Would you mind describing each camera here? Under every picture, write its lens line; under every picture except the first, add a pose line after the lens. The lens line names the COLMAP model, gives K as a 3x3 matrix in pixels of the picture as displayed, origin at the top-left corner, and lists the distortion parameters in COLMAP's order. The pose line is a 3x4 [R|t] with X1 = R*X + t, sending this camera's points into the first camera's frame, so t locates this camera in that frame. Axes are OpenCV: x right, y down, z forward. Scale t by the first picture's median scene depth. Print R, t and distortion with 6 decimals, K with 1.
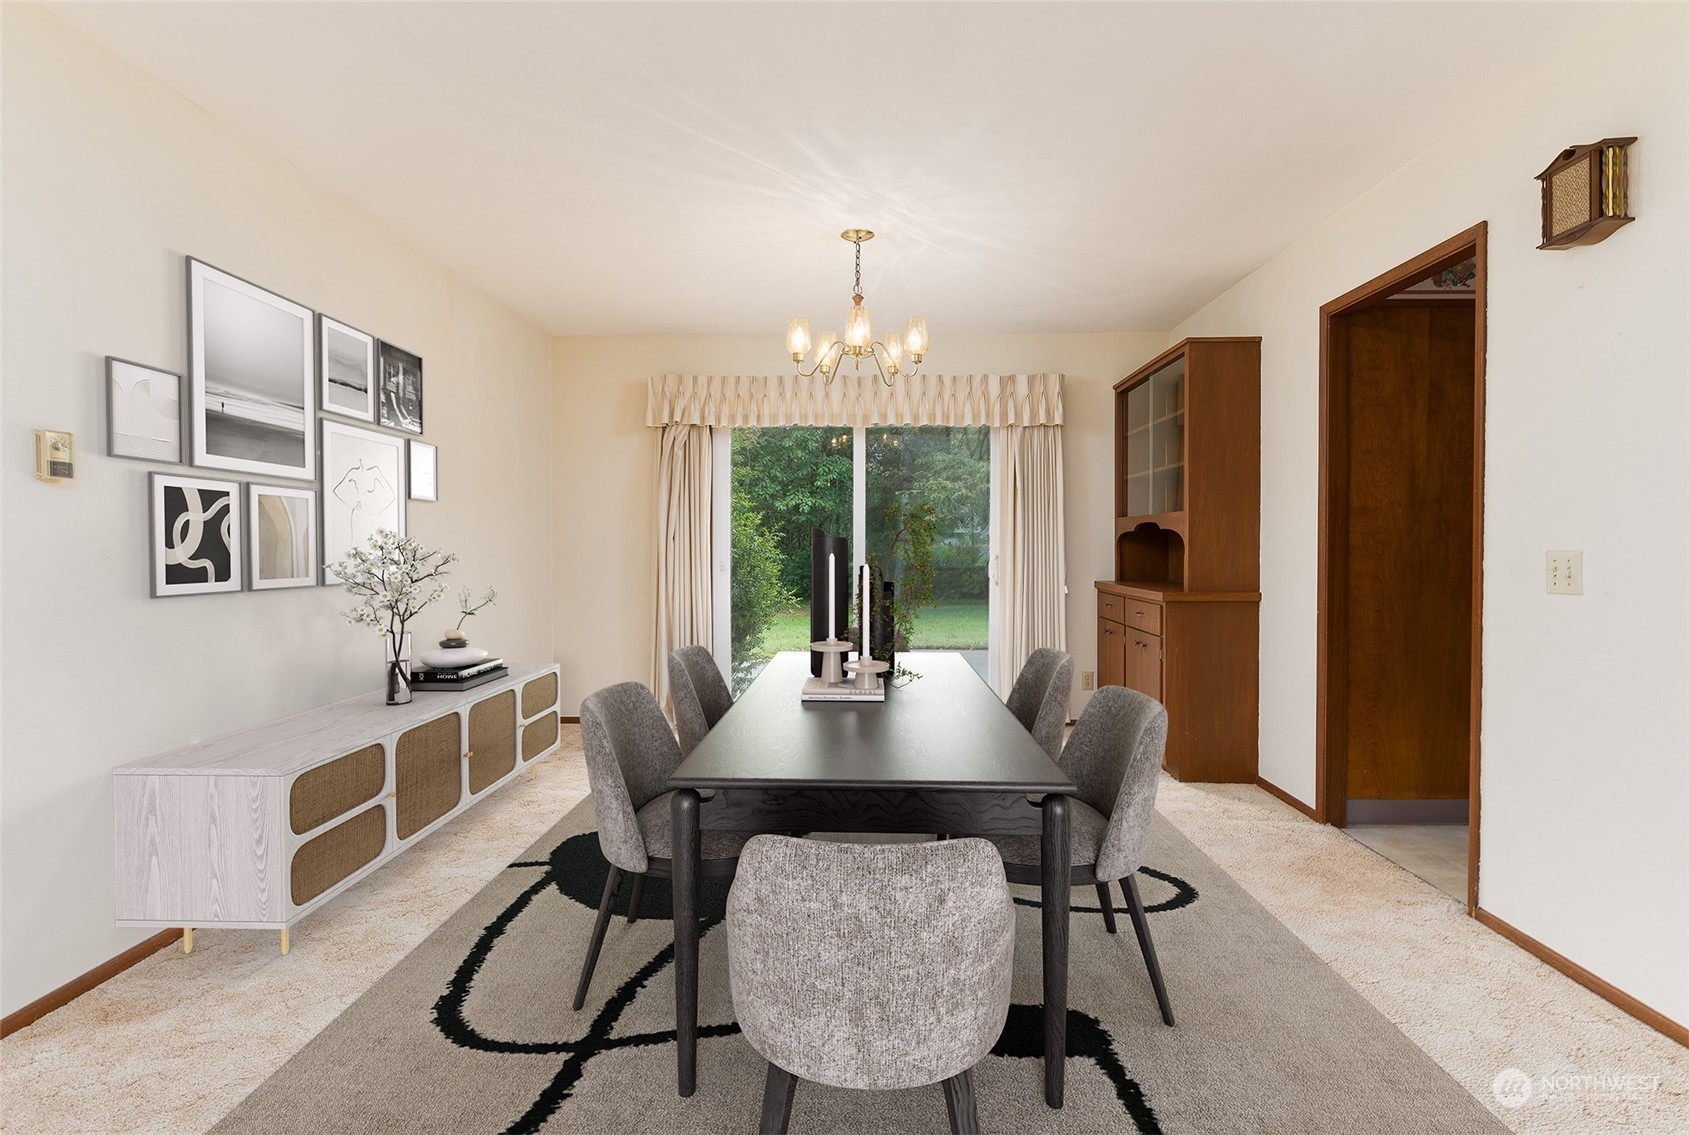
lens RADIAL K [[864.8, 0, 844.5], [0, 864.8, 555.0], [0, 0, 1]] dist [-0.000512, -0.001211]
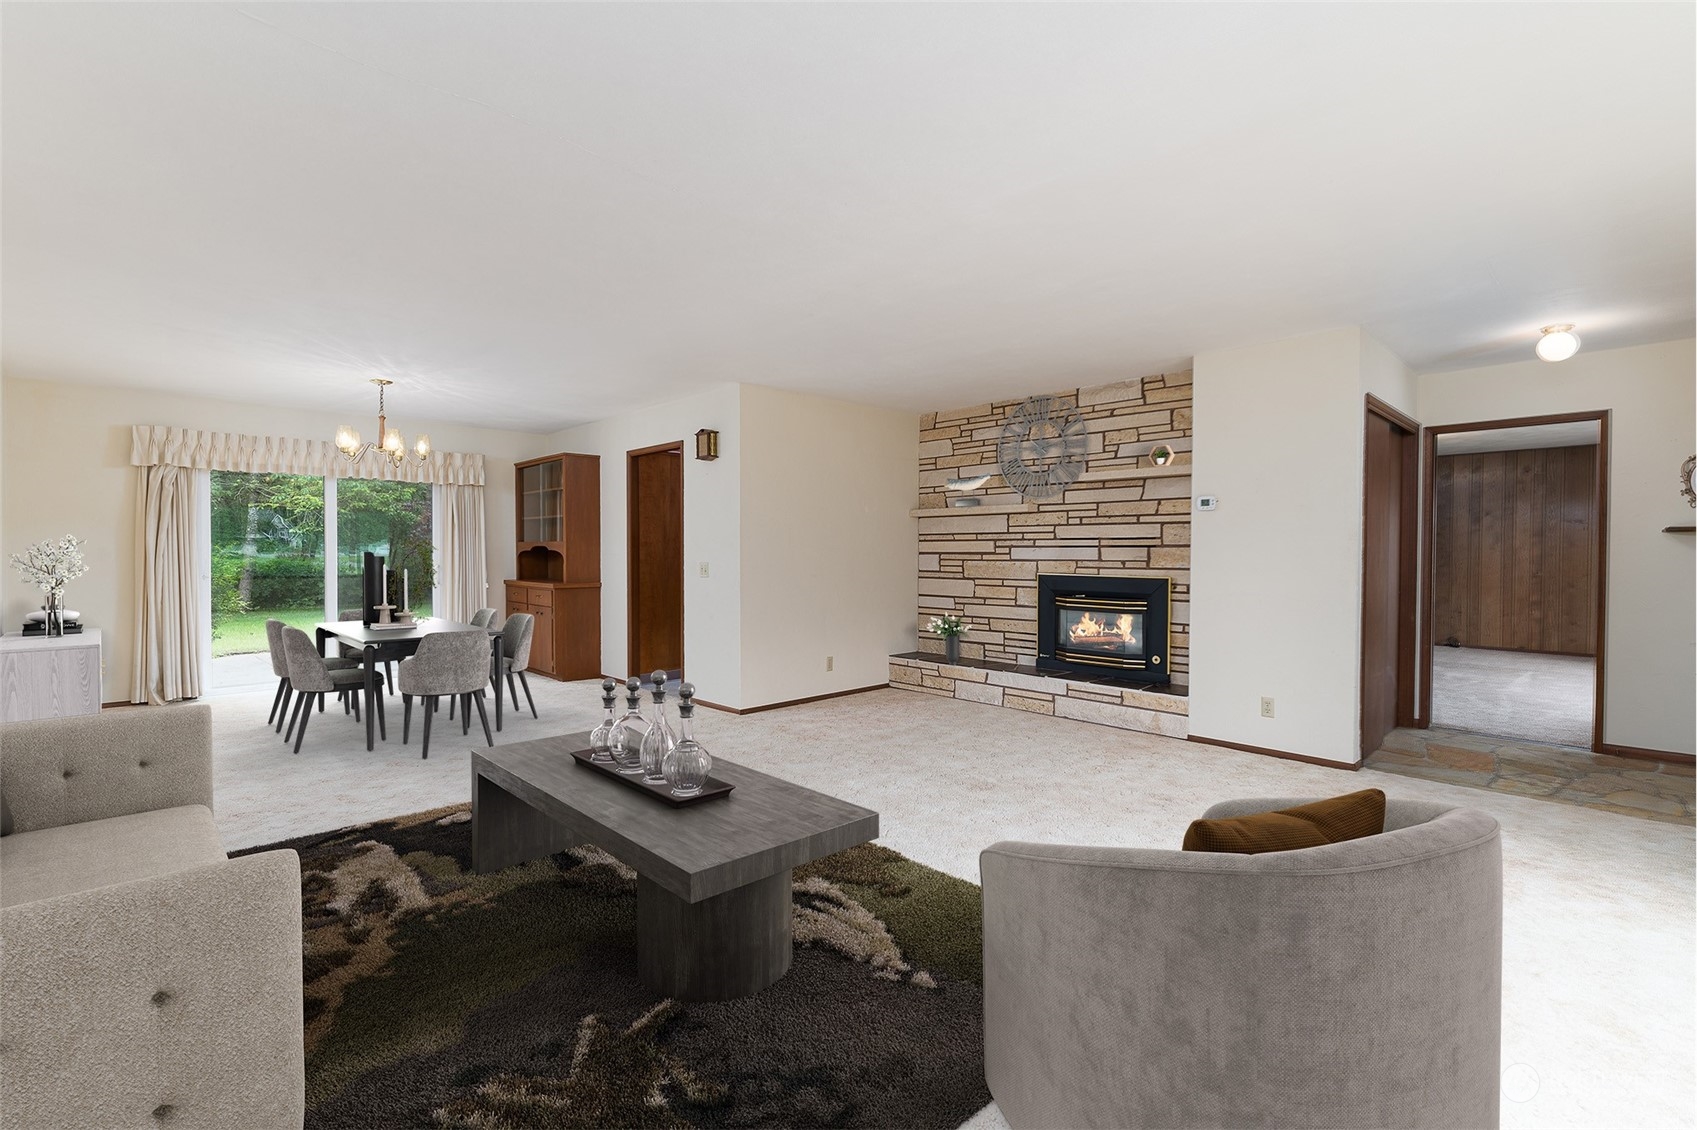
lens RADIAL K [[745.3, 0, 851.0], [0, 745.3, 555.8], [0, 0, 1]] dist [-0.001187, -0.000114]
pose [[0.700522, -0.003231, 0.713624, -0.332634], [0.007957, 0.999963, -0.003283, -0.007746], [-0.713587, 0.007978, 0.700522, -0.603222]]
